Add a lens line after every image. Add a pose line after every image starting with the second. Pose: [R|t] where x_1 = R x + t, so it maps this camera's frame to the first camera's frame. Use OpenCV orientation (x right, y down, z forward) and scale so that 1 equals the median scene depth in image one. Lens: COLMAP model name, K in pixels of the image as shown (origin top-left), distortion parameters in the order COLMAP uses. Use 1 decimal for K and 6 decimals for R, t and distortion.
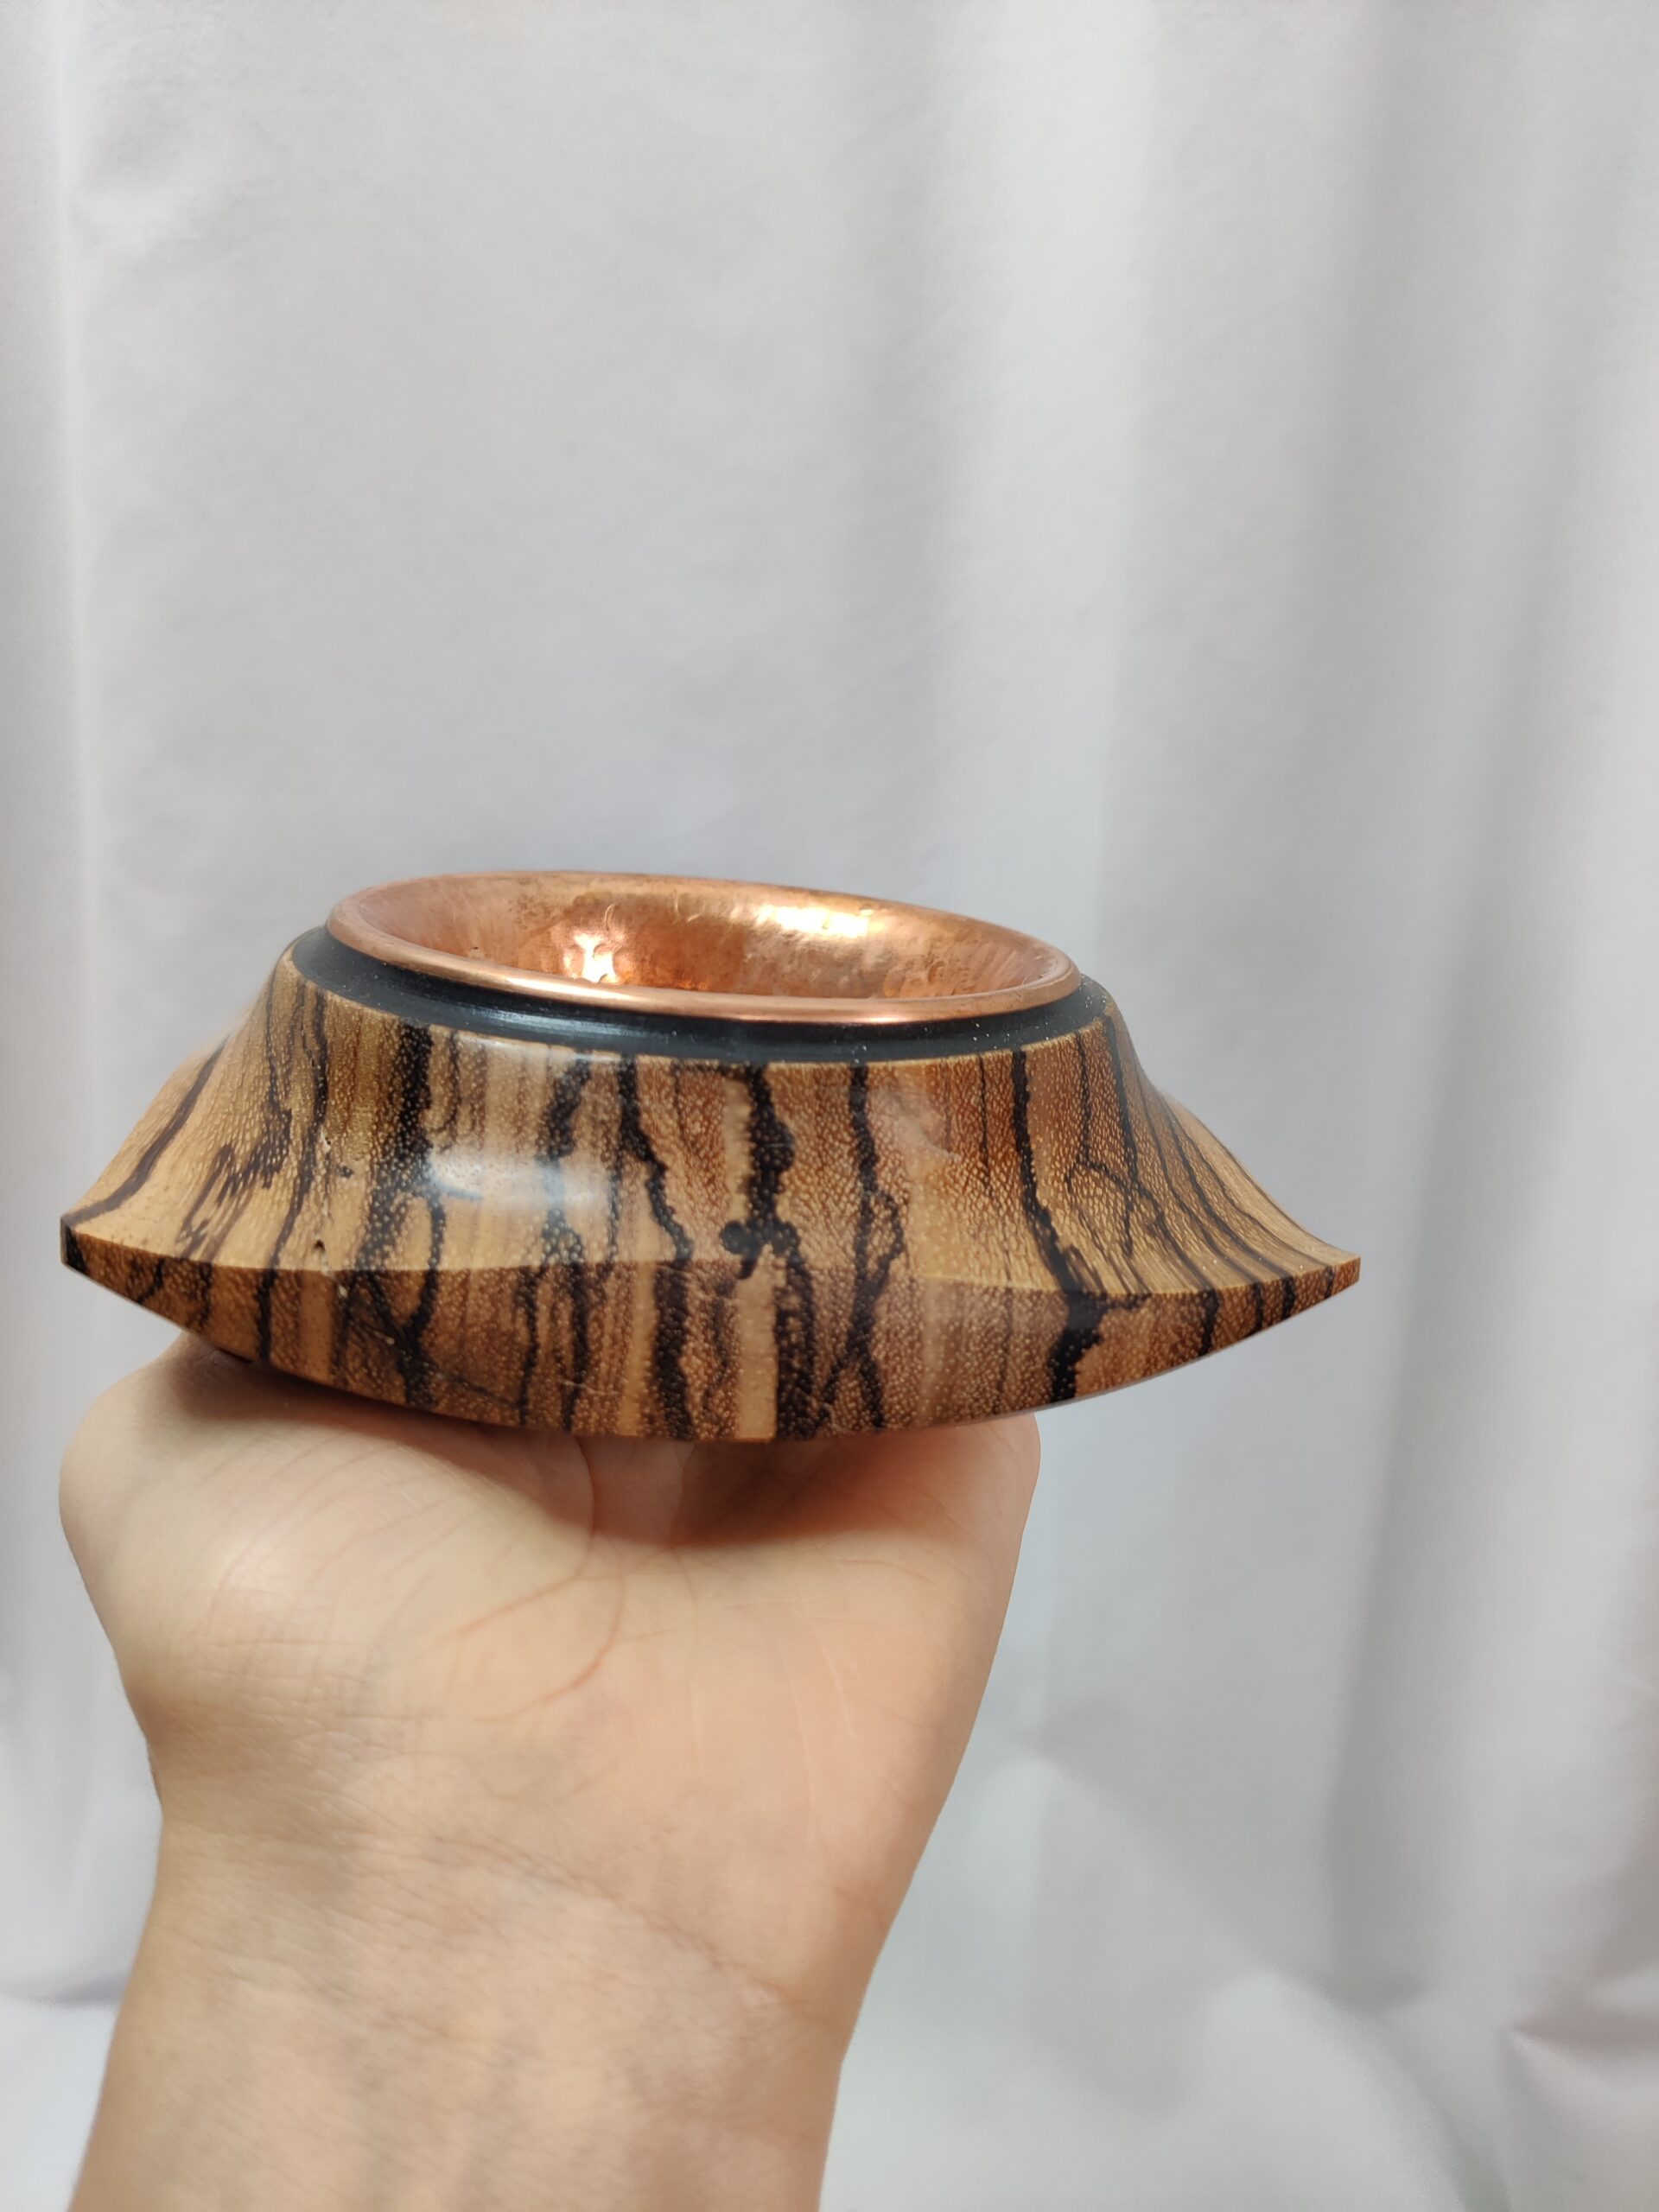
lens RADIAL K [[1751.9, 0, 836.6], [0, 1751.9, 1124.2], [0, 0, 1]] dist [0.003664, -0.075737]
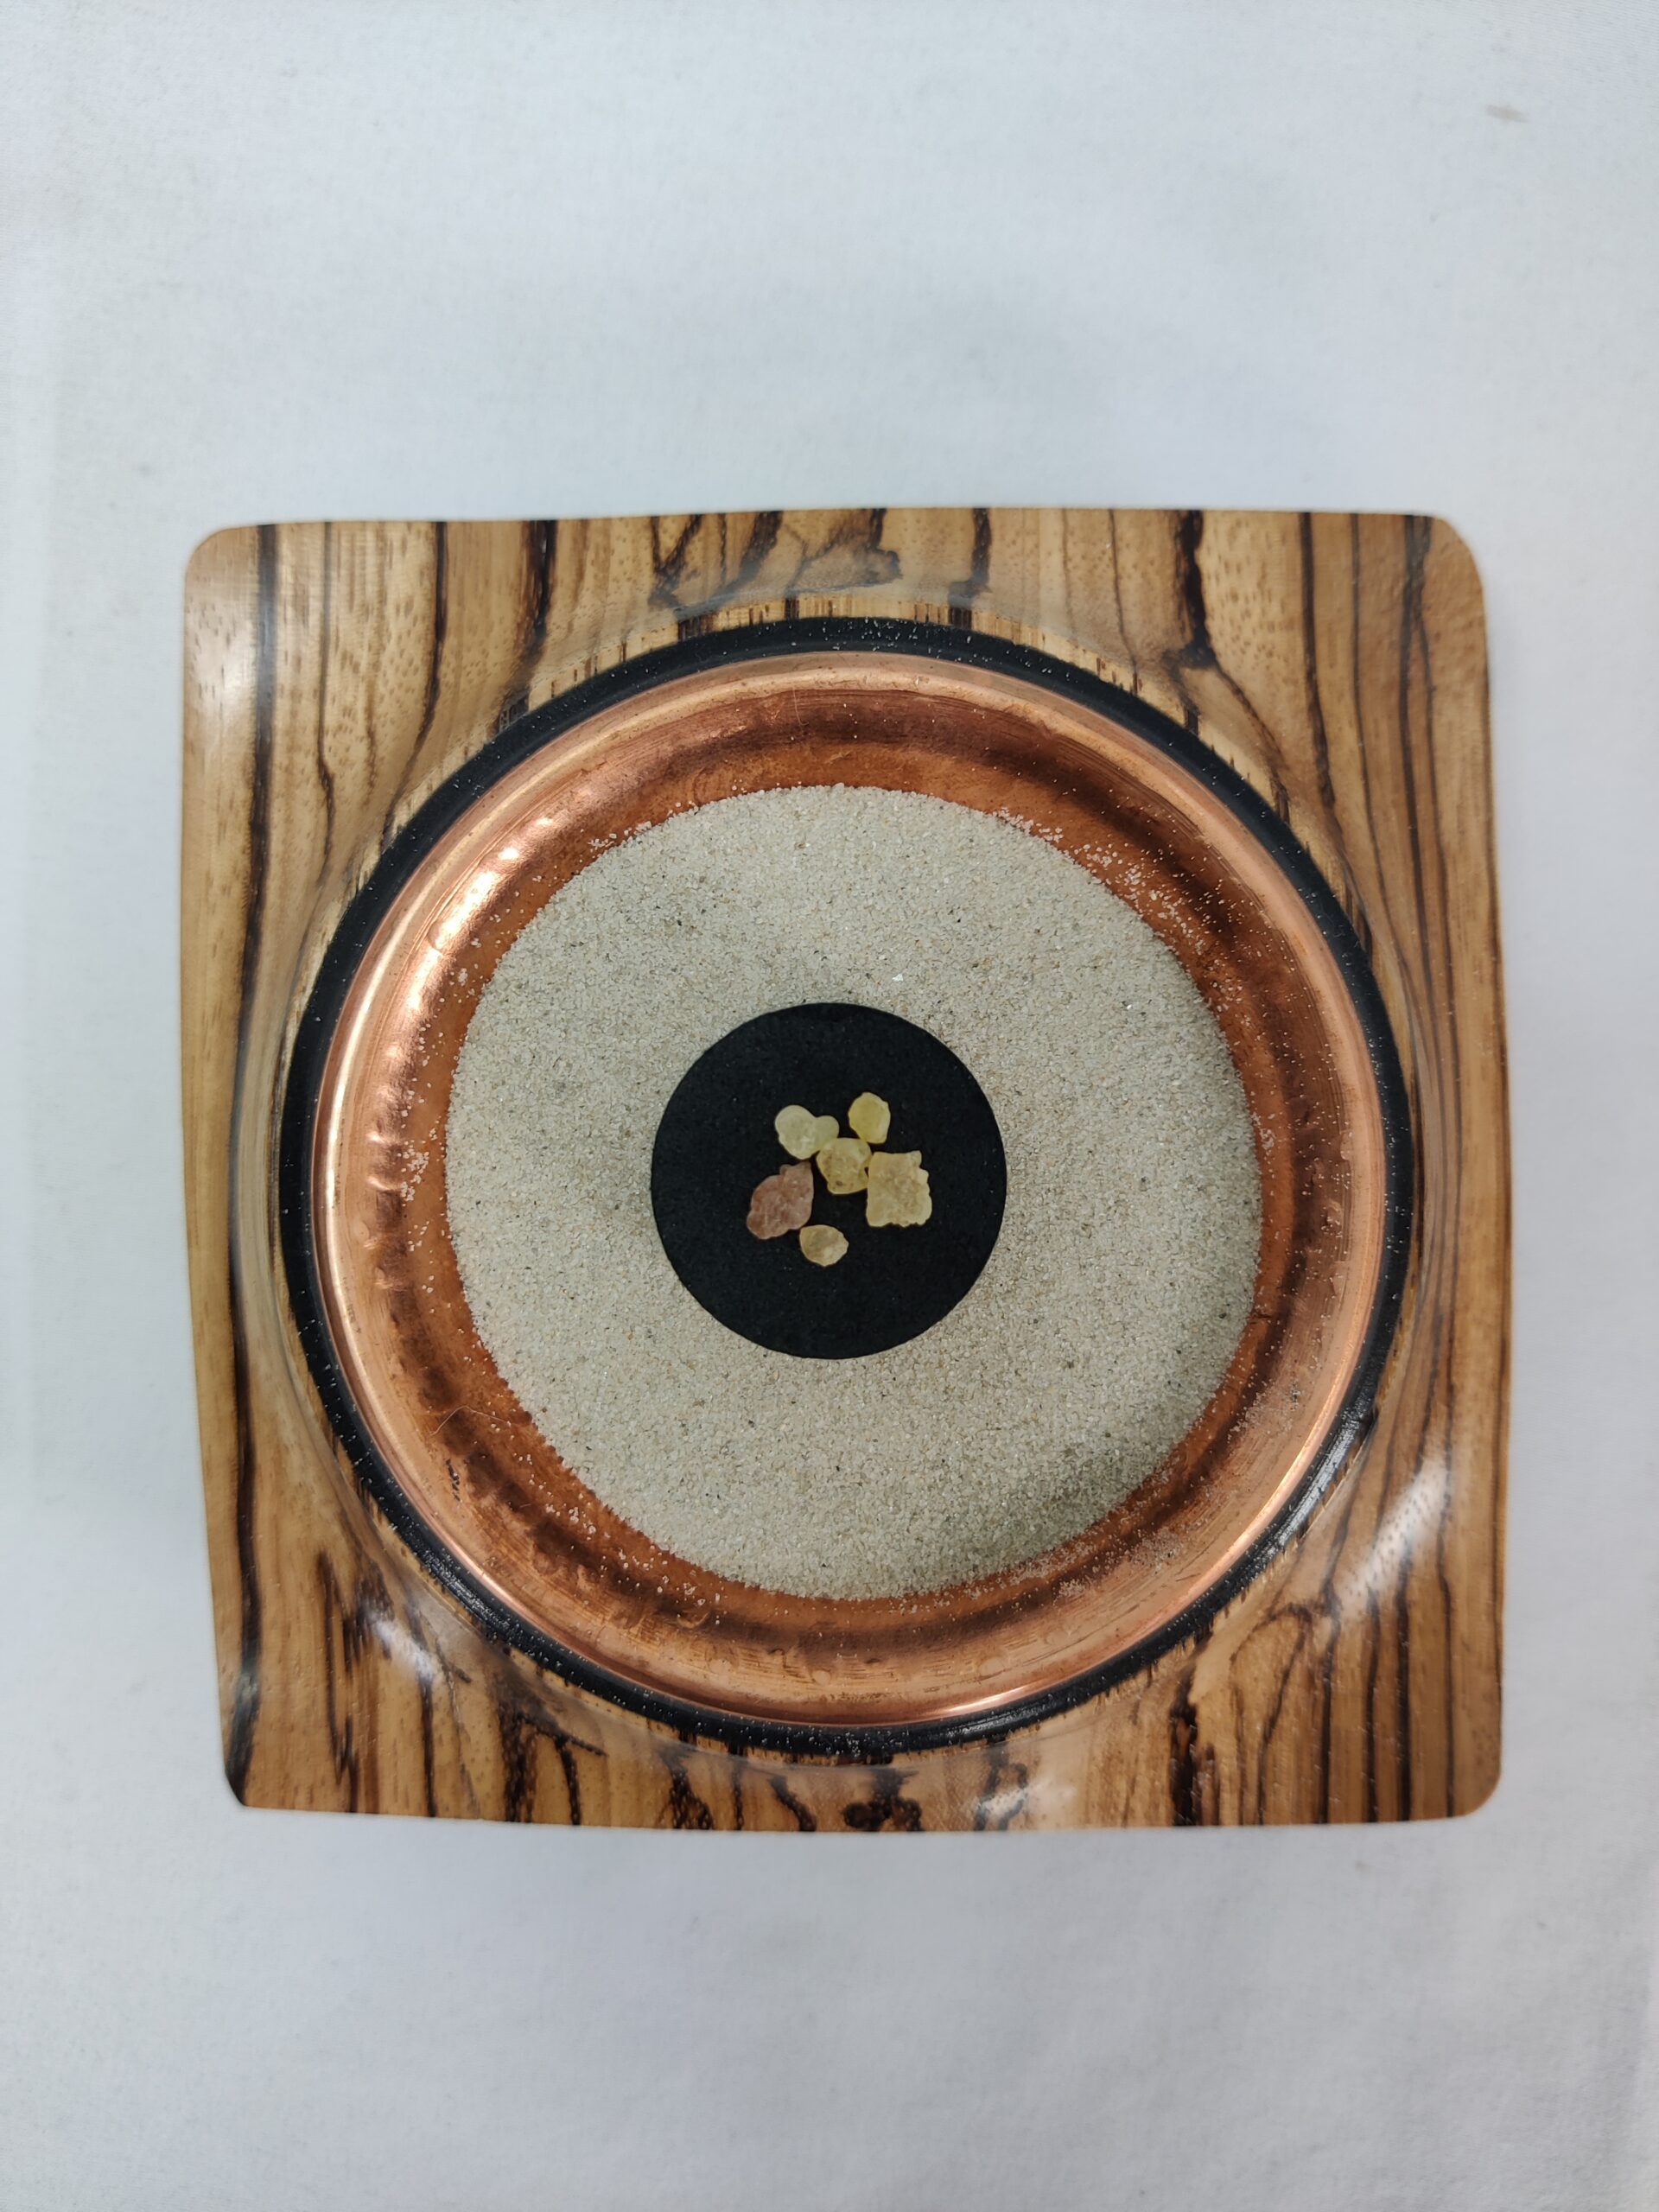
lens RADIAL K [[1751.9, 0, 835.4], [0, 1751.9, 1084.8], [0, 0, 1]] dist [0.003664, -0.075737]
pose [[0.991060, 0.108579, -0.077528, -0.036335], [0.046023, 0.267198, 0.962542, -0.996627], [0.125227, -0.957505, 0.259813, 1.101045]]
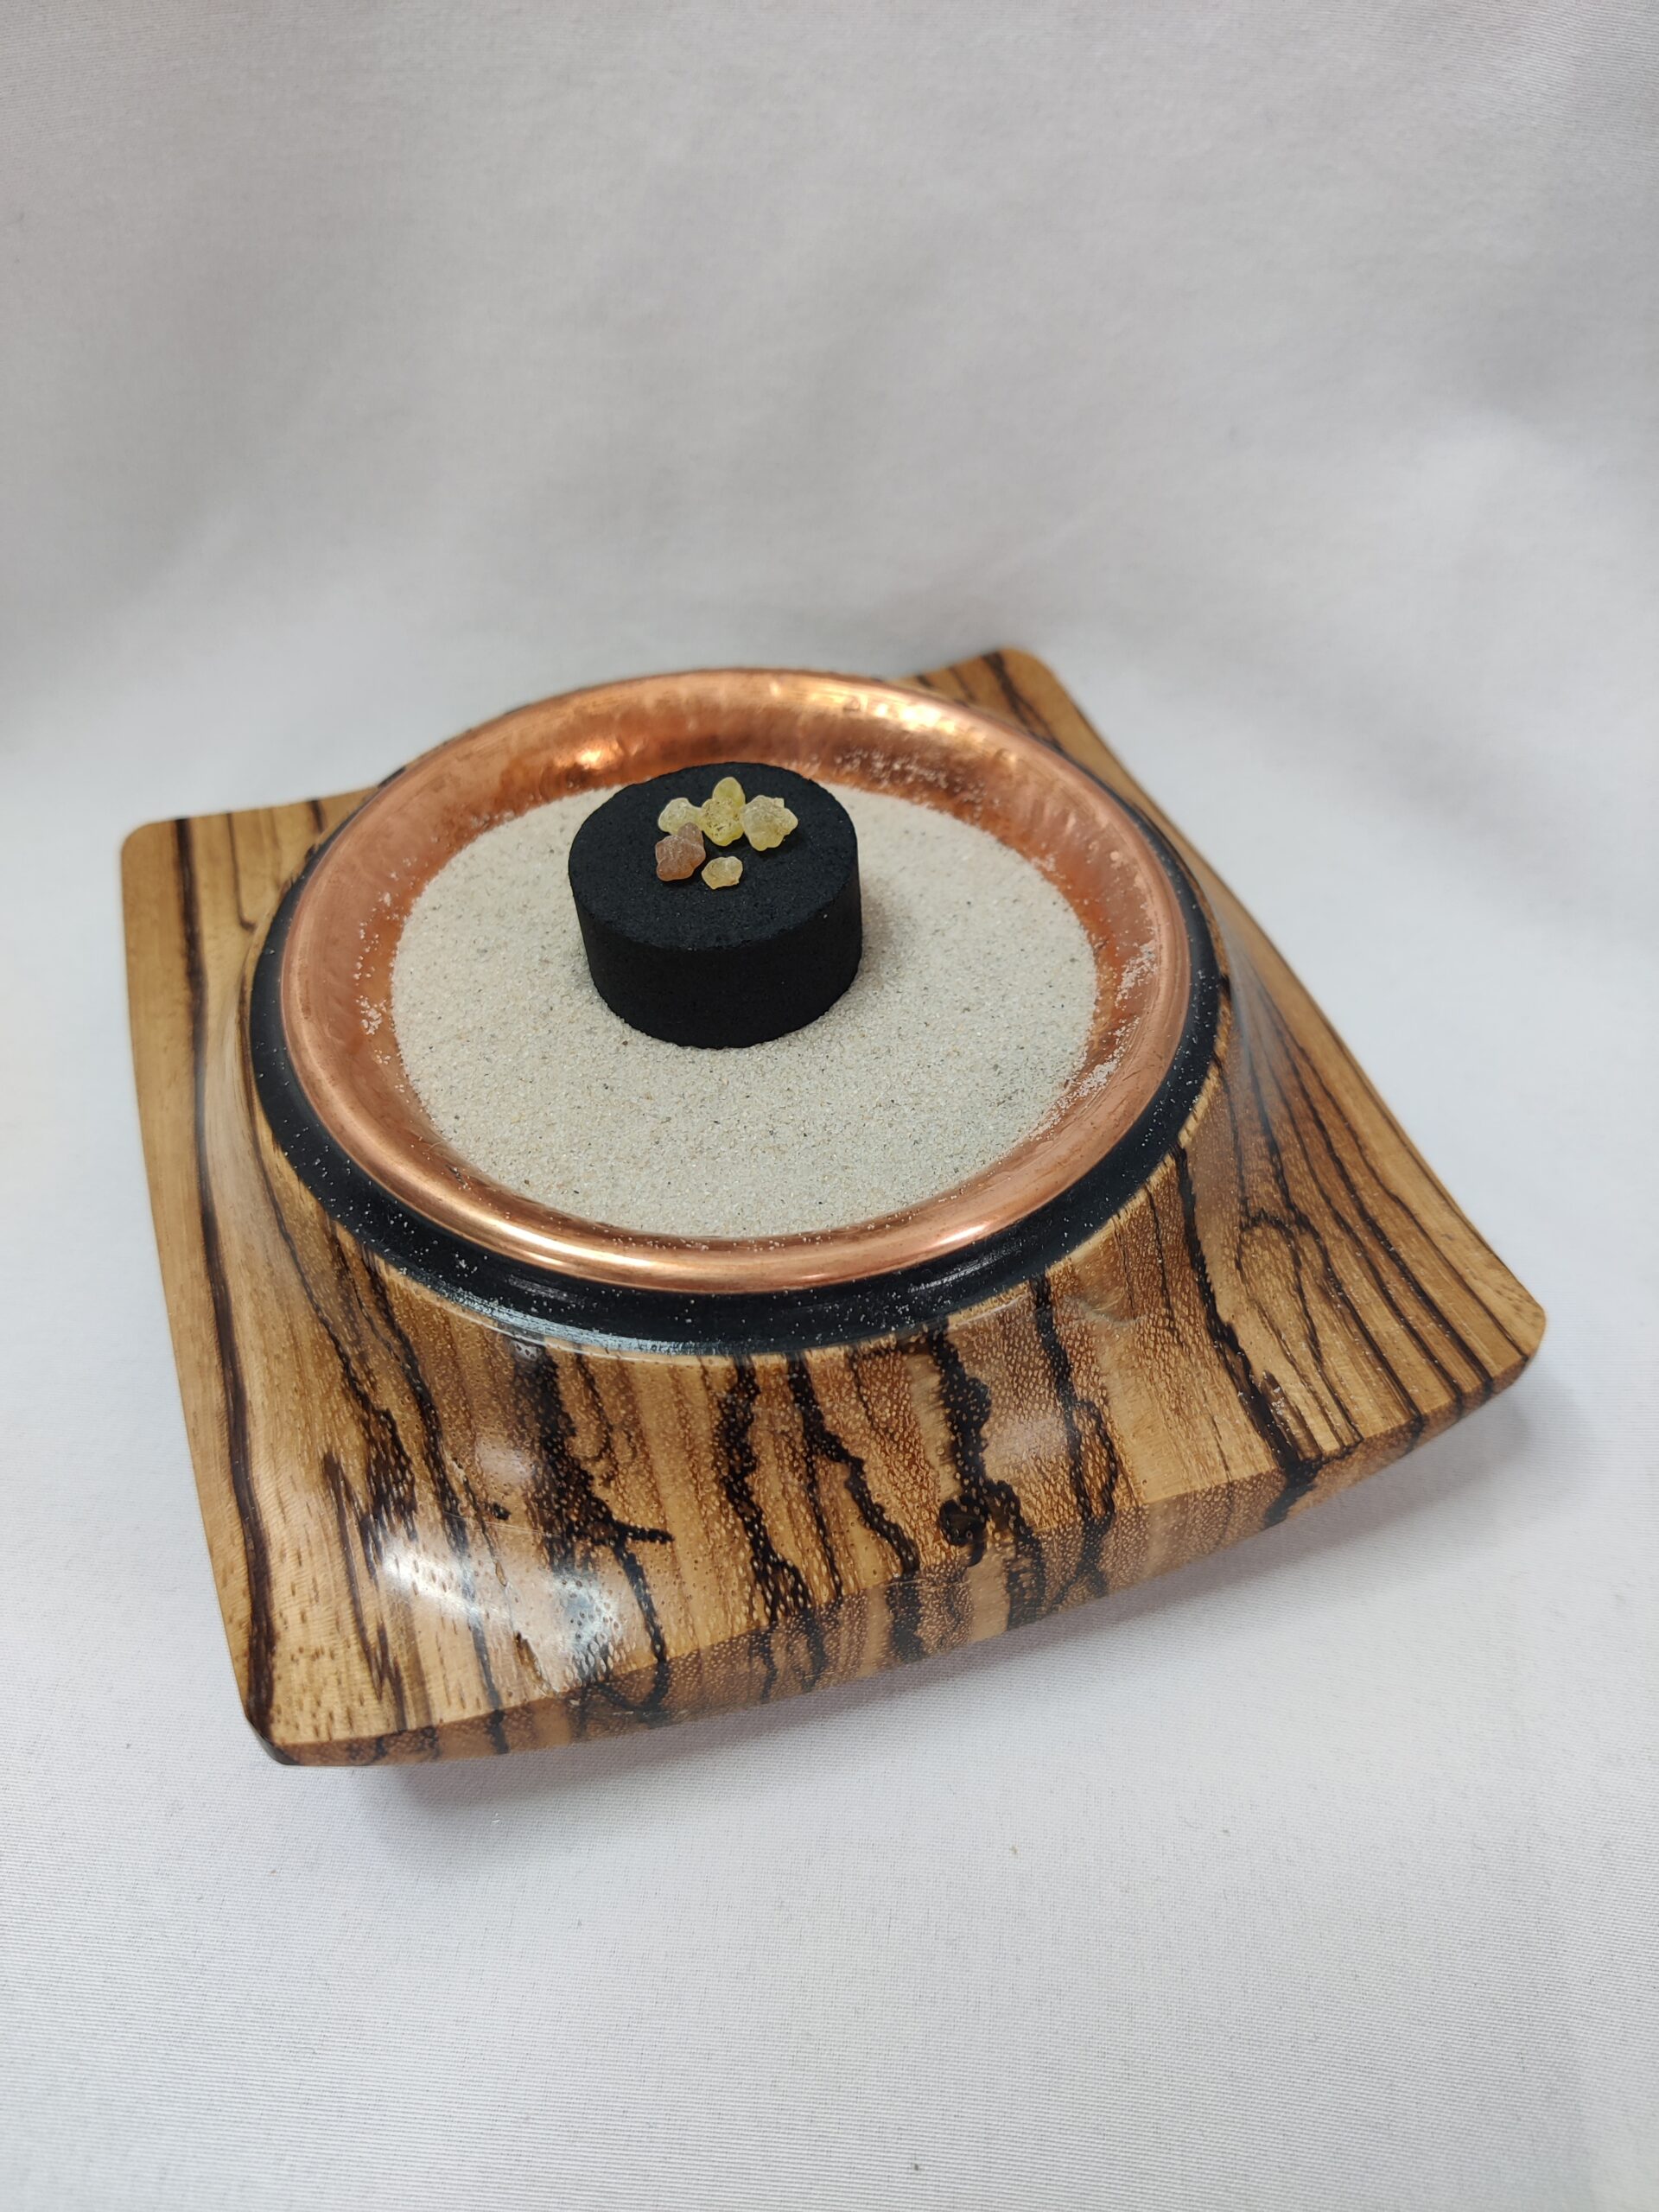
lens RADIAL K [[1751.9, 0, 818.1], [0, 1751.9, 1085.0], [0, 0, 1]] dist [0.003664, -0.075737]
pose [[0.974105, -0.212110, 0.078282, -0.147261], [0.137011, 0.829207, 0.541889, -0.623229], [-0.179852, -0.517132, 0.836796, 0.338830]]
